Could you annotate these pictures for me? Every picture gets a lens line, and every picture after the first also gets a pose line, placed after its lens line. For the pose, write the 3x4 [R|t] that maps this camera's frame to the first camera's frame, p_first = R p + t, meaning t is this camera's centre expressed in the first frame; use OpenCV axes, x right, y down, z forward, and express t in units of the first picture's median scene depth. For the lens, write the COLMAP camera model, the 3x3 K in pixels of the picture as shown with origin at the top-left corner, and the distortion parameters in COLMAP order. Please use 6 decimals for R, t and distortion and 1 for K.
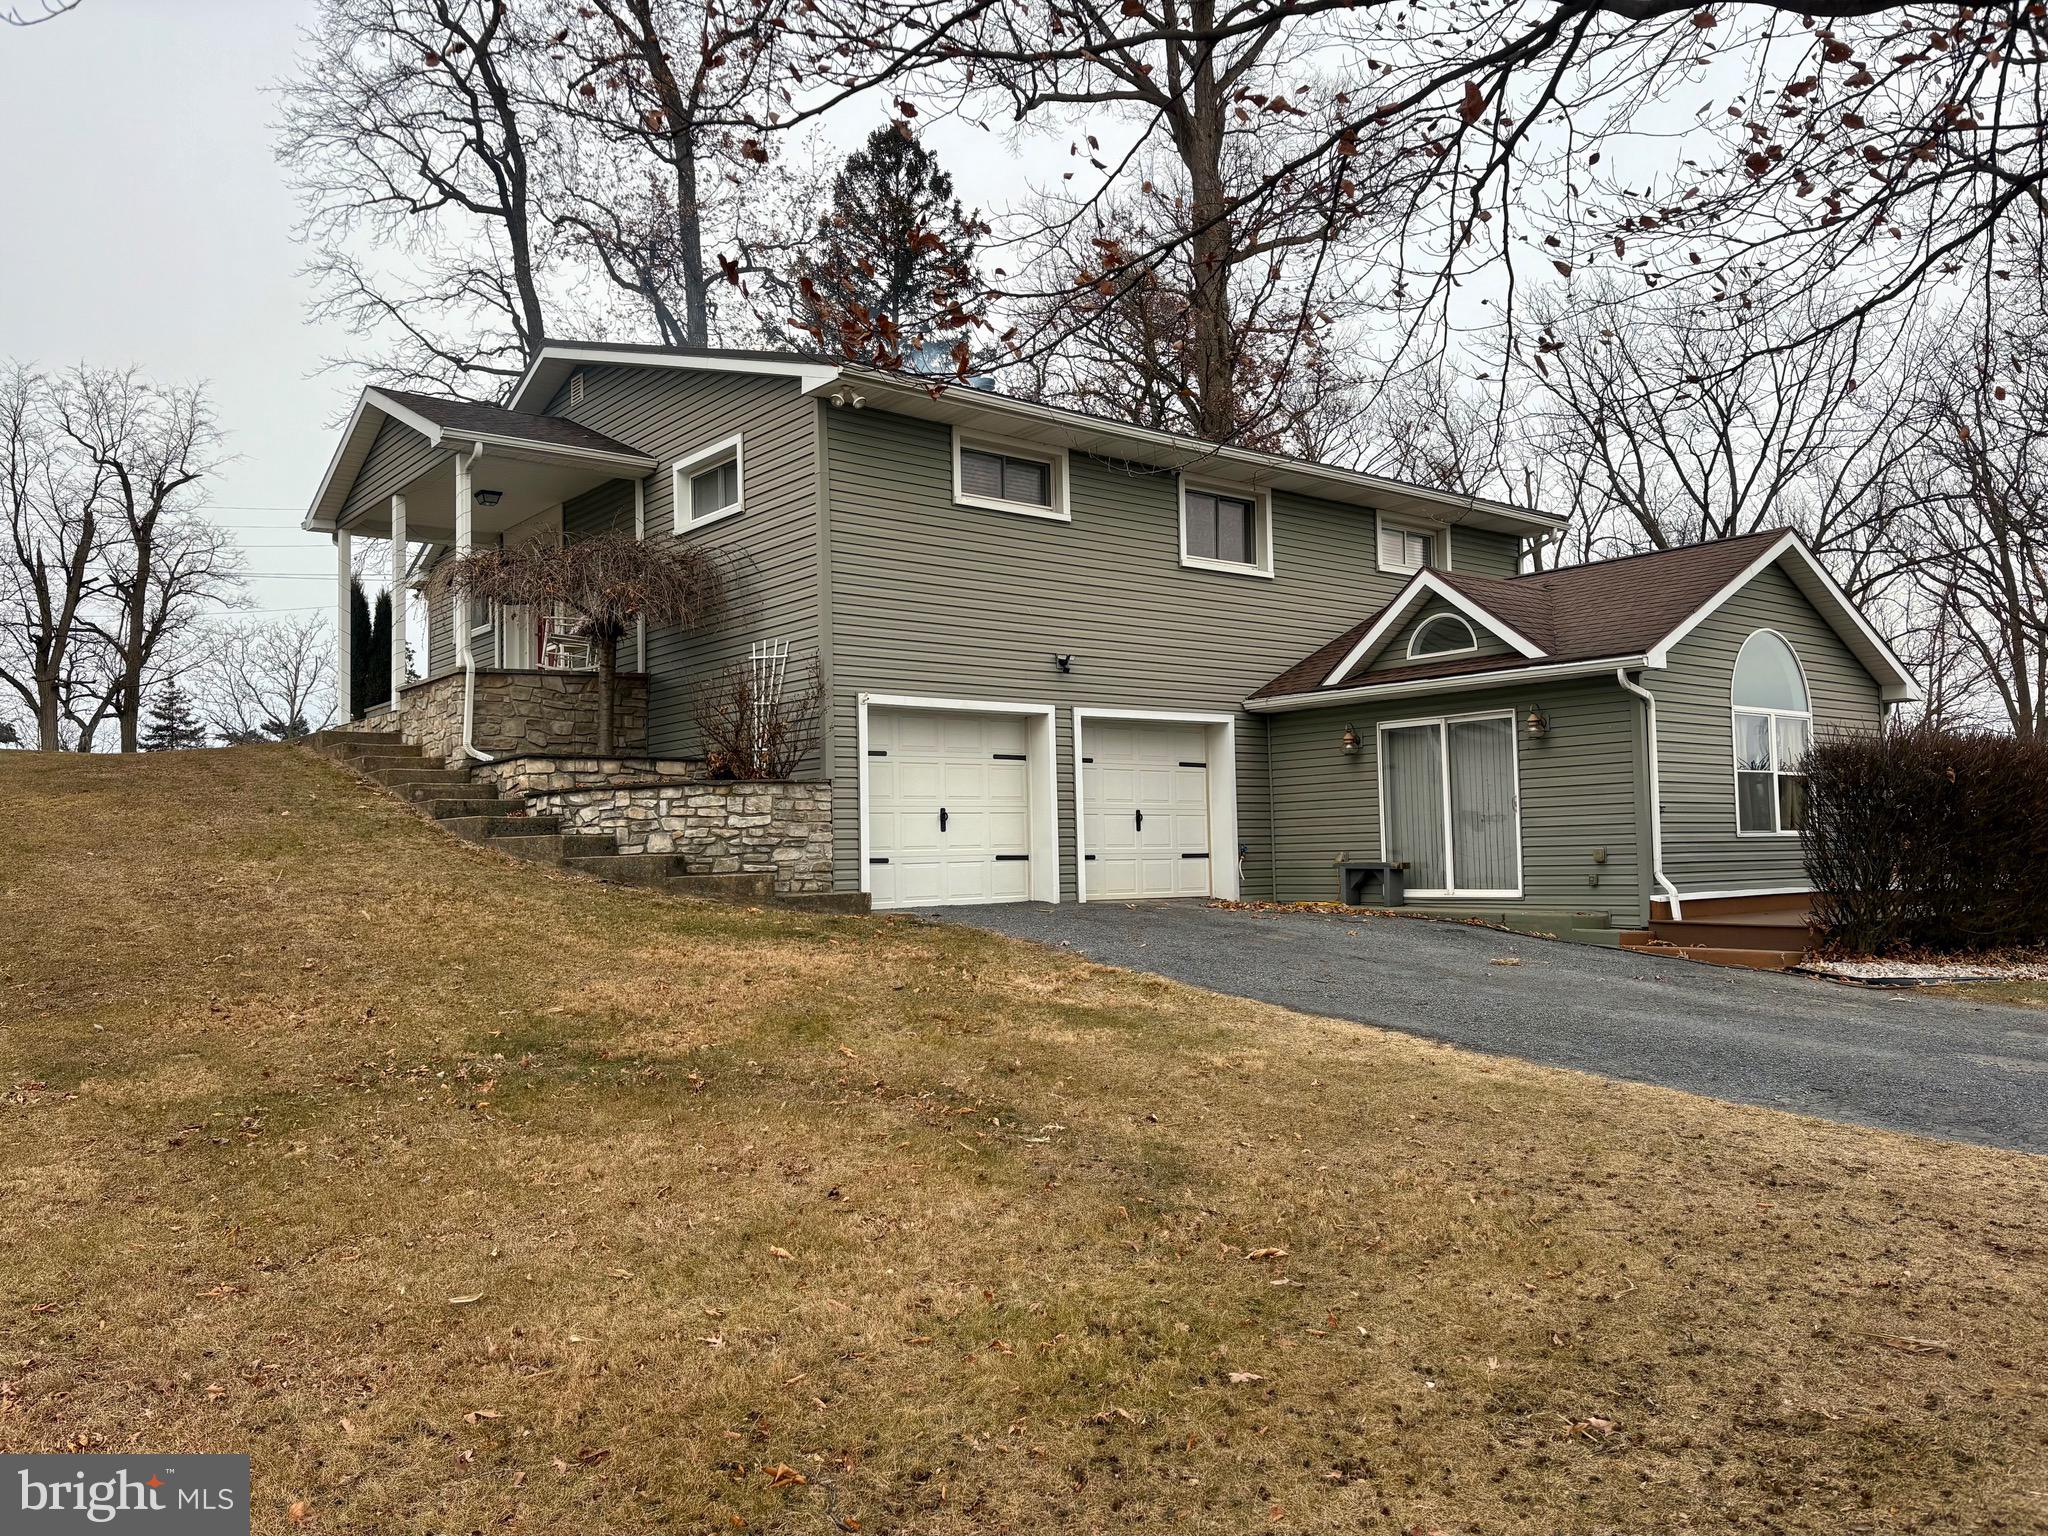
lens RADIAL K [[1528.1, 0, 1016.9], [0, 1528.1, 764.6], [0, 0, 1]] dist [0.130234, -0.210363]
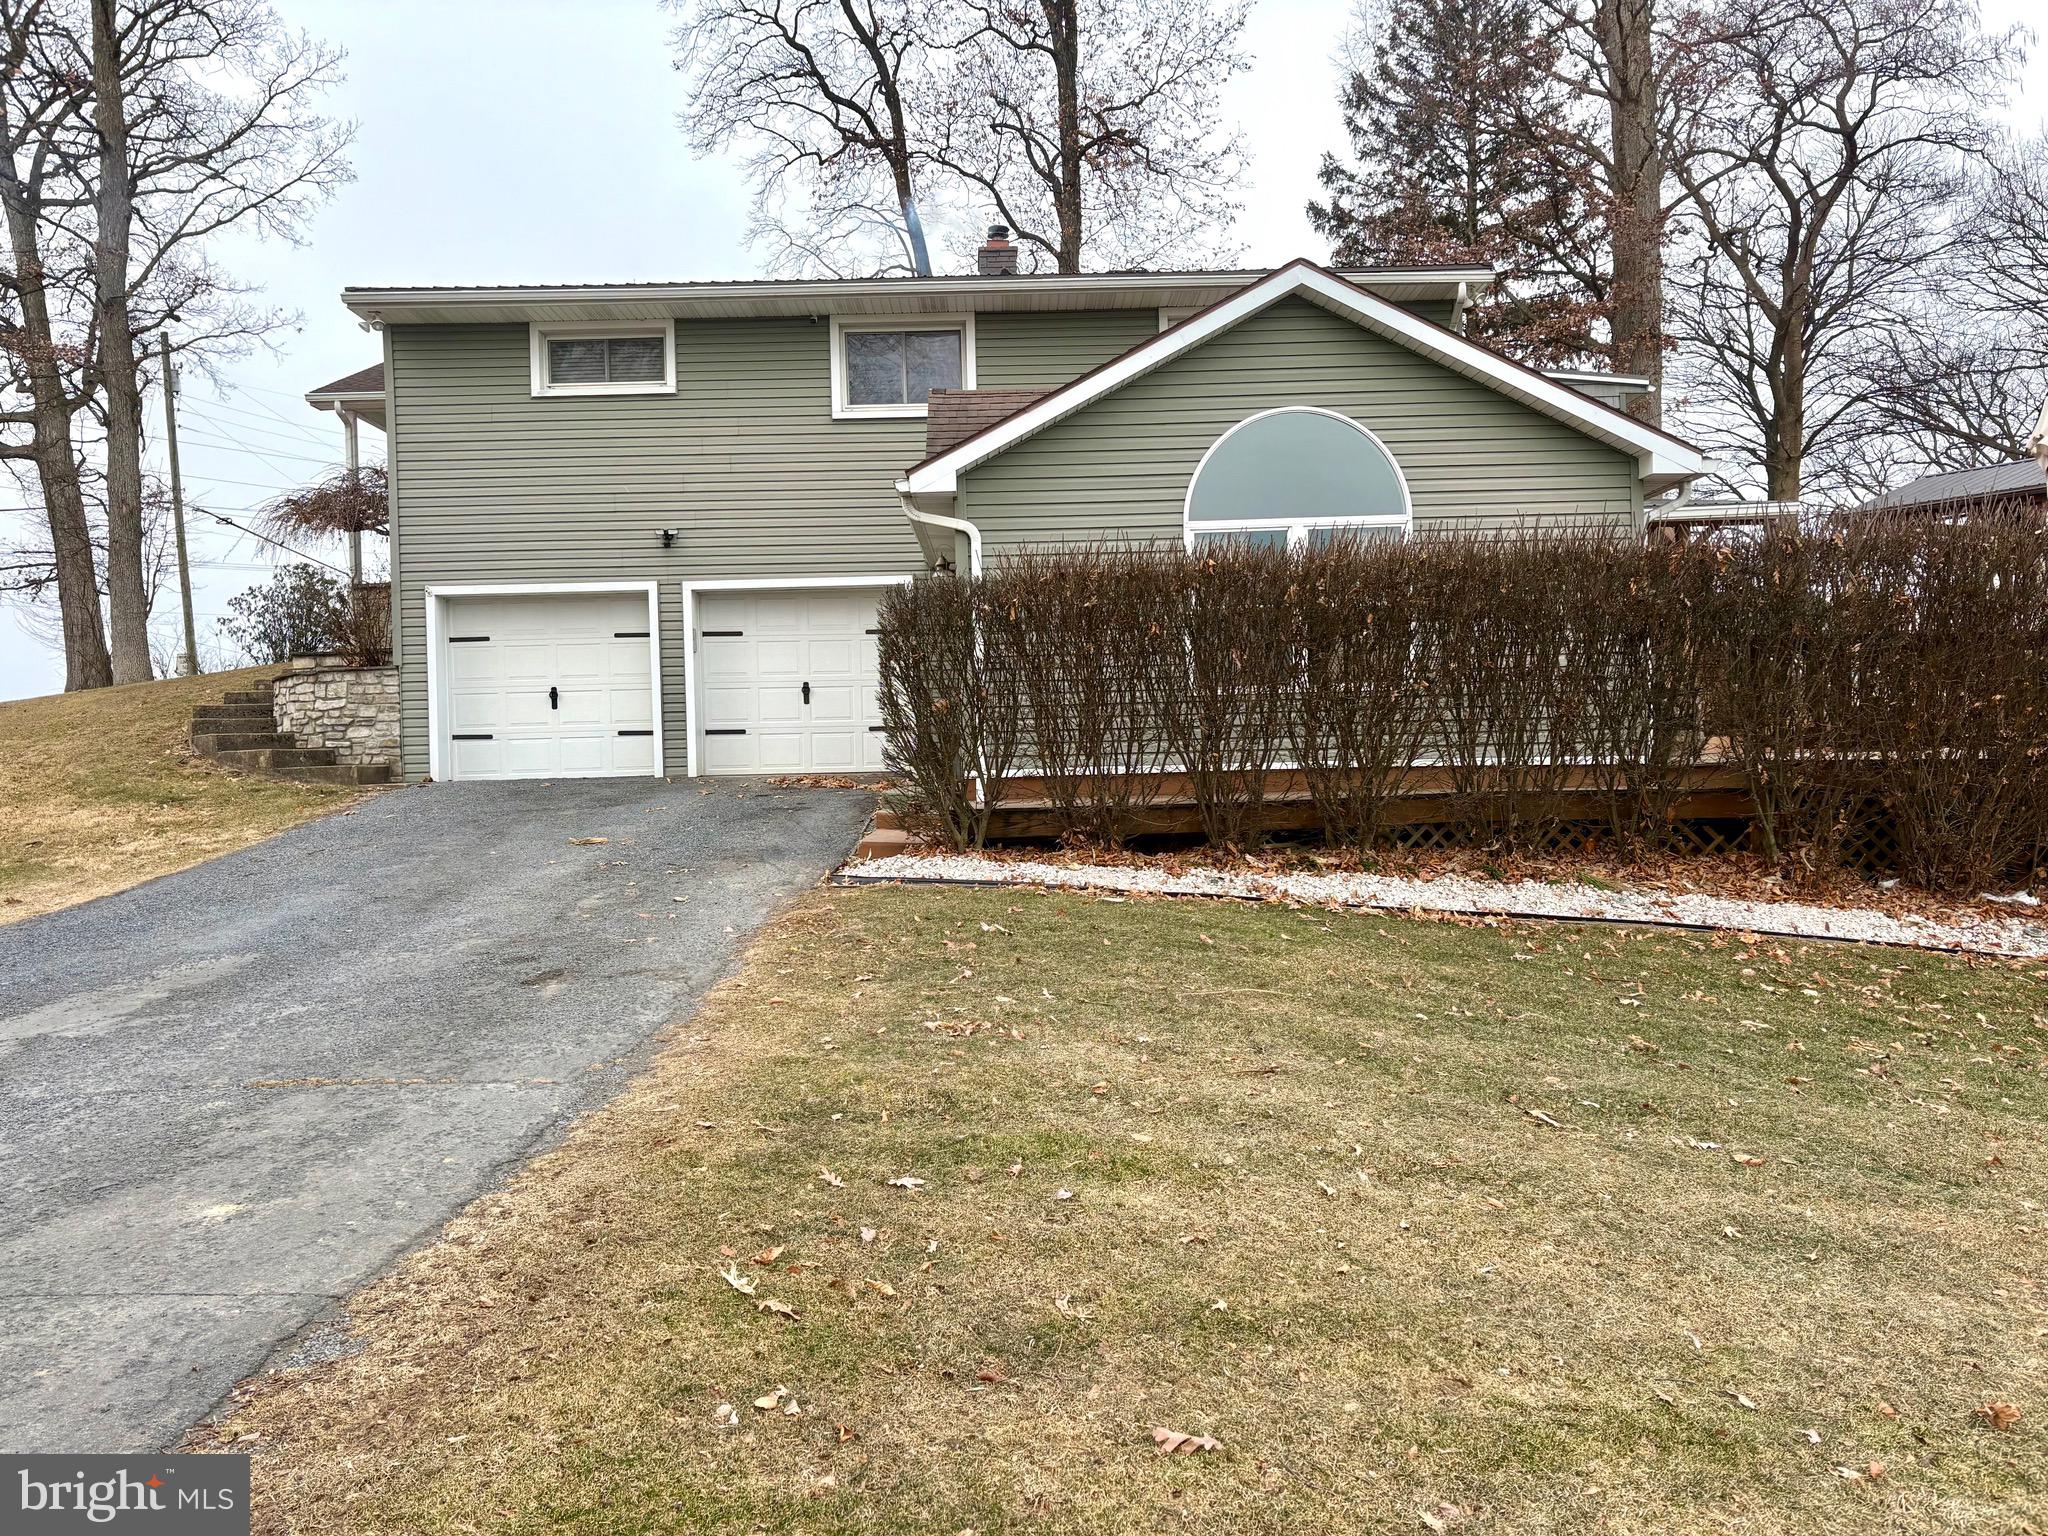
lens RADIAL K [[1531.7, 0, 1024.0], [0, 1531.7, 768.0], [0, 0, 1]] dist [0.147730, -0.355582]
pose [[0.776638, 0.002224, -0.629943, 0.877081], [0.049600, 0.996673, 0.064669, 0.030824], [0.627991, -0.081469, 0.773945, 0.361748]]
